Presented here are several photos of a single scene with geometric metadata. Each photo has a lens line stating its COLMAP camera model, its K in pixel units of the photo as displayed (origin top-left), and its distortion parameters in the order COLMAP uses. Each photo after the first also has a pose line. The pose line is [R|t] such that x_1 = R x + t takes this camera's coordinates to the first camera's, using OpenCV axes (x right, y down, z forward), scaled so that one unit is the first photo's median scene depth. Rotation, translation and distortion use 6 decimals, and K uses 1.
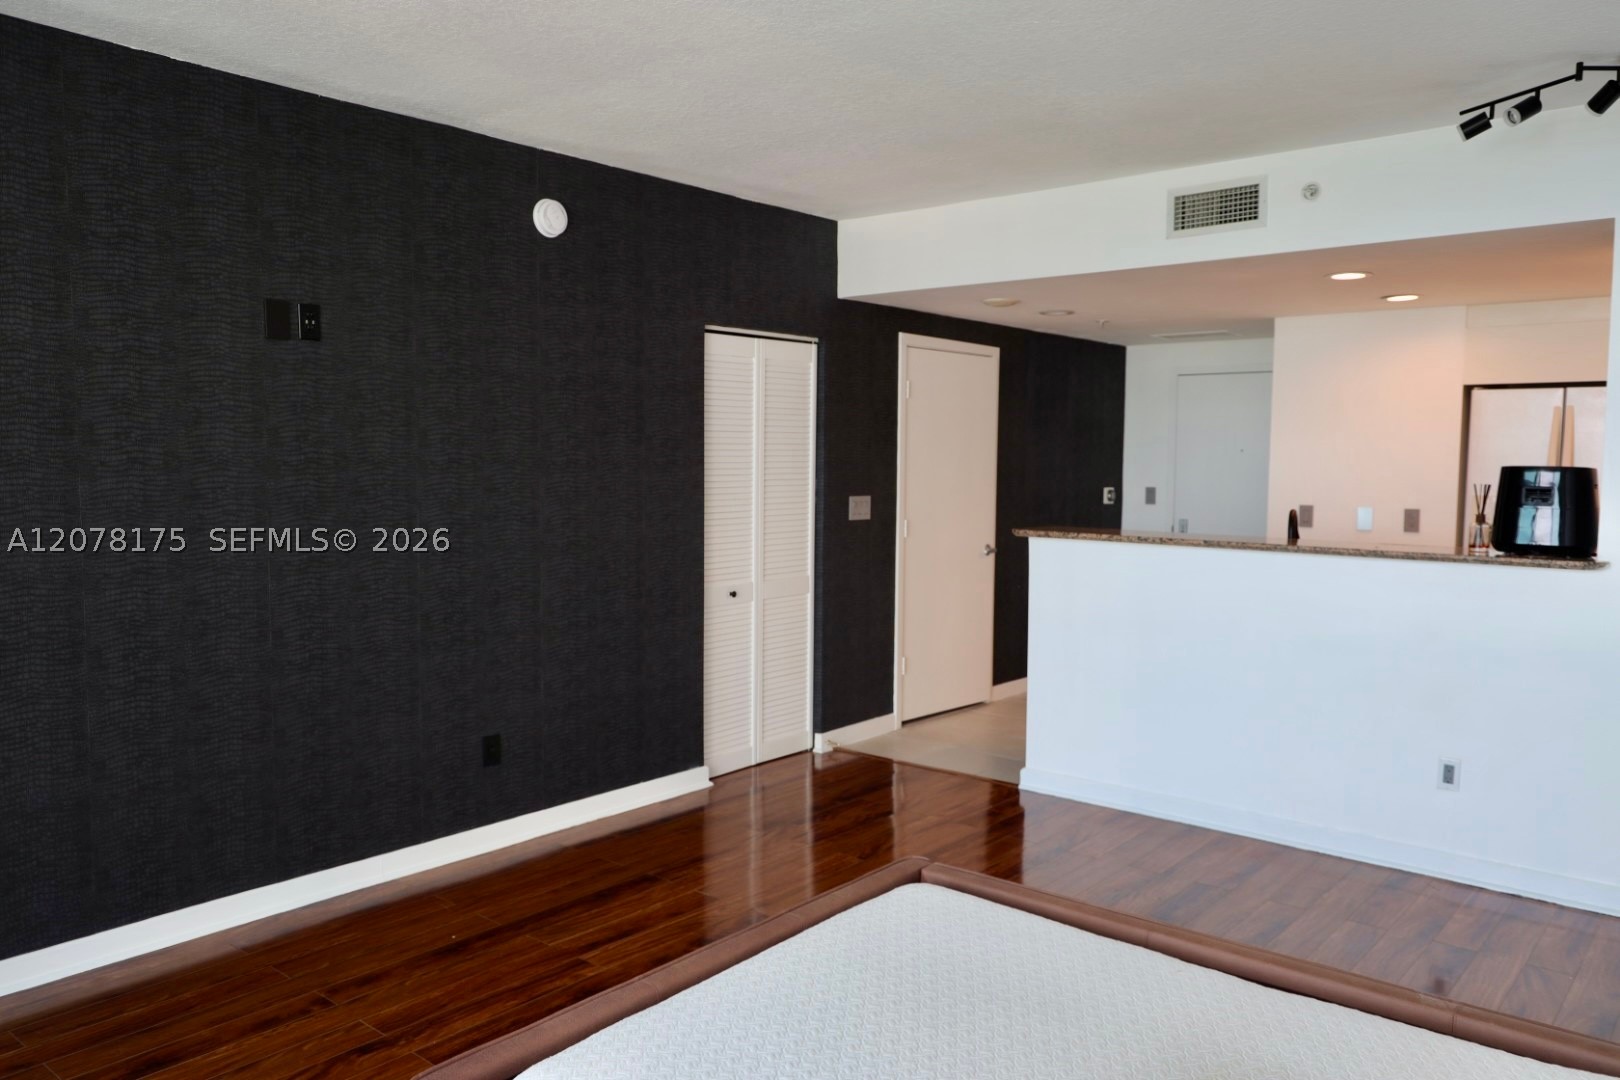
lens RADIAL K [[1190.8, 0, 817.1], [0, 1190.8, 537.1], [0, 0, 1]] dist [0.006602, 0.009347]
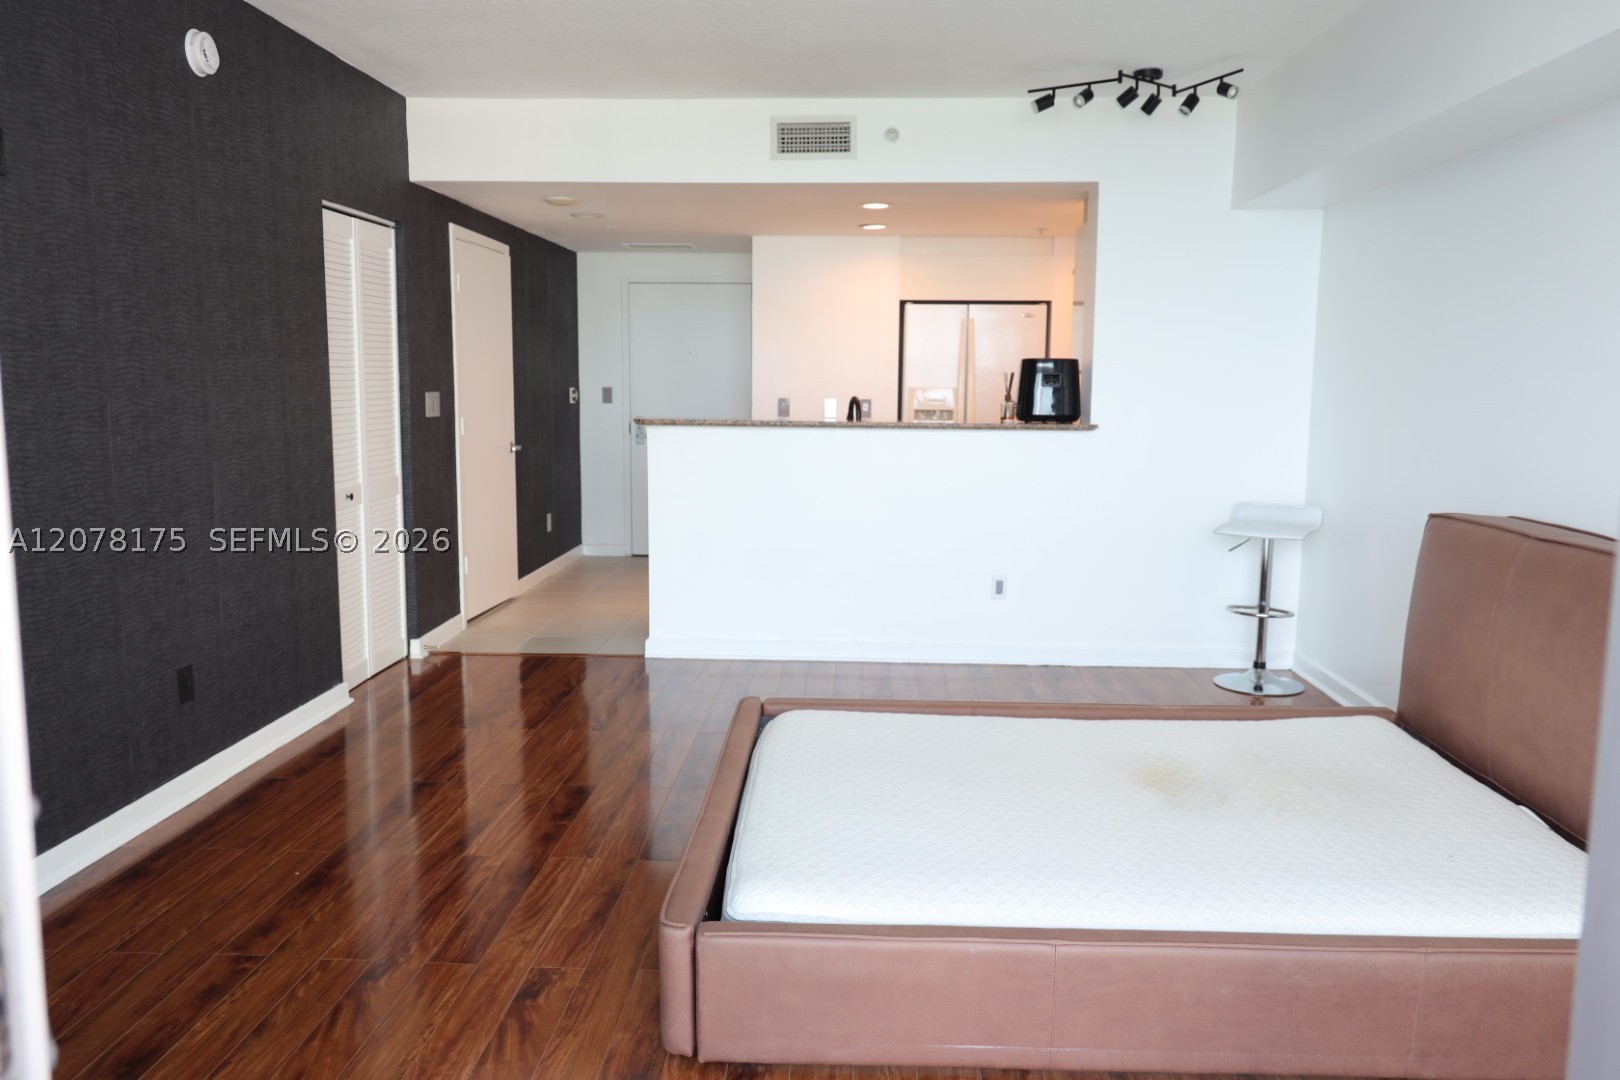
lens RADIAL K [[1190.8, 0, 820.1], [0, 1190.8, 525.7], [0, 0, 1]] dist [0.006602, 0.009347]
pose [[0.794175, -0.075897, 0.602931, -0.389251], [0.039804, 0.996536, 0.073014, 0.019891], [-0.606384, -0.033987, 0.794445, 0.046782]]
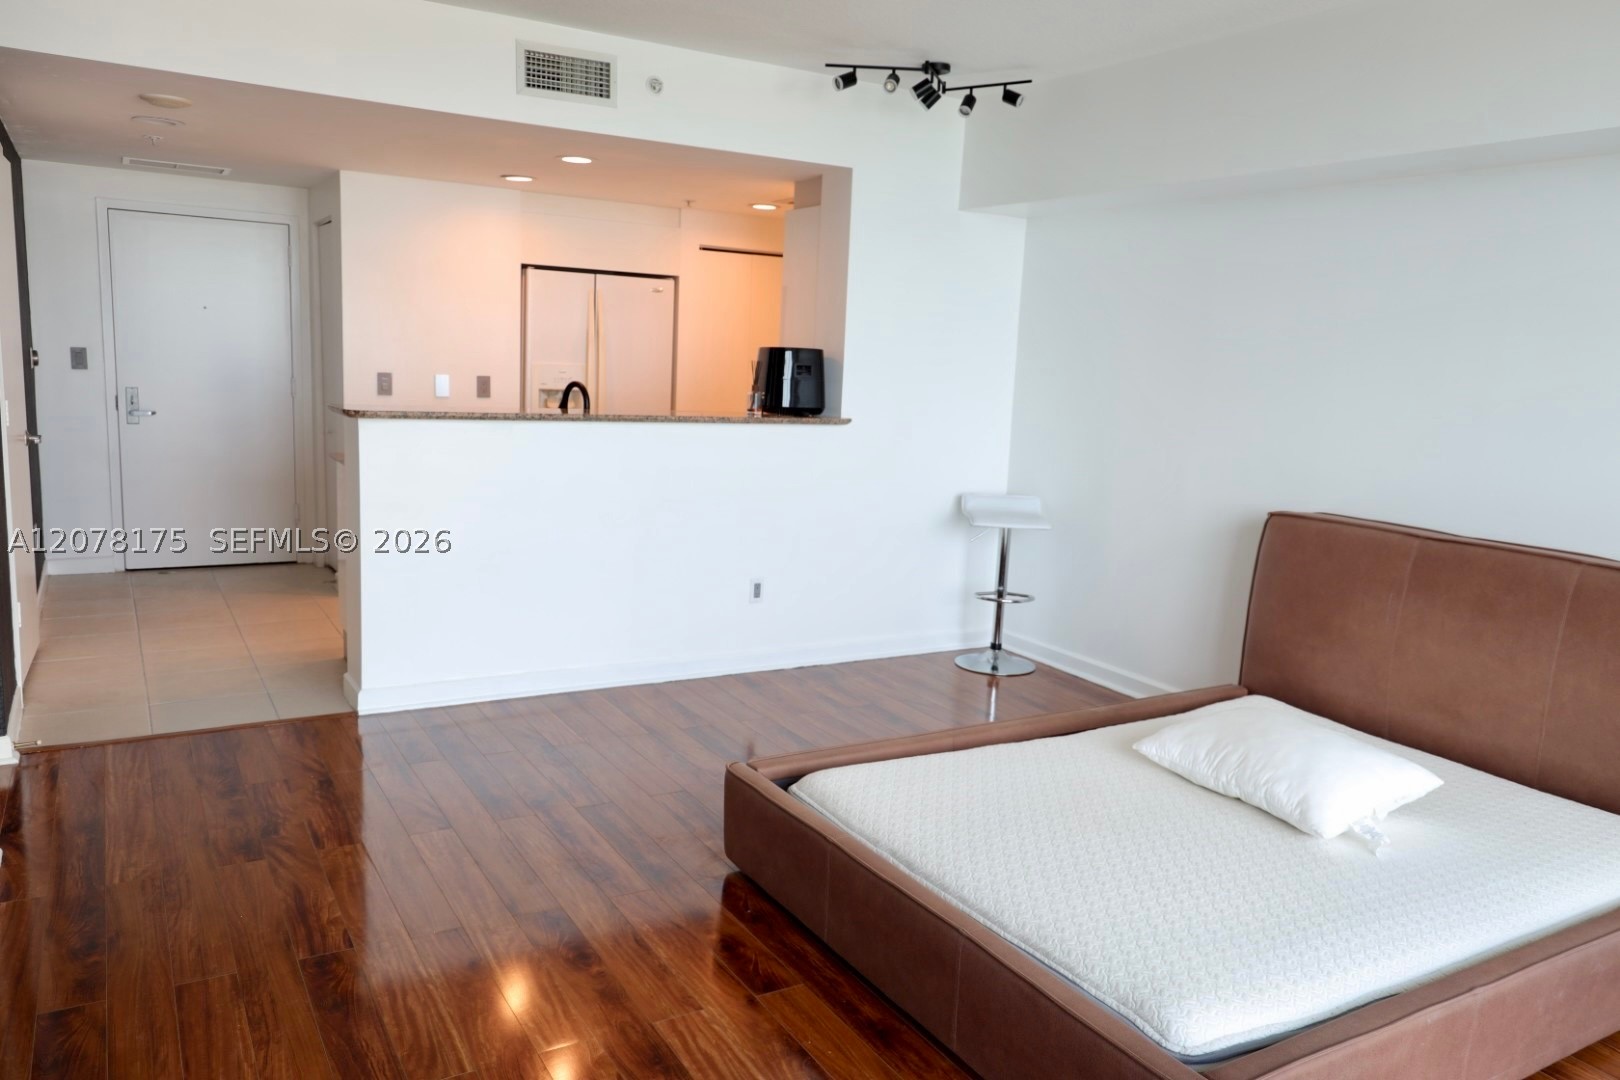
lens RADIAL K [[1190.8, 0, 820.3], [0, 1190.8, 532.2], [0, 0, 1]] dist [0.006602, 0.009347]
pose [[0.334835, -0.133780, 0.932732, -0.551401], [0.021231, 0.990690, 0.134471, -0.028691], [-0.942038, -0.025223, 0.334558, 0.452458]]
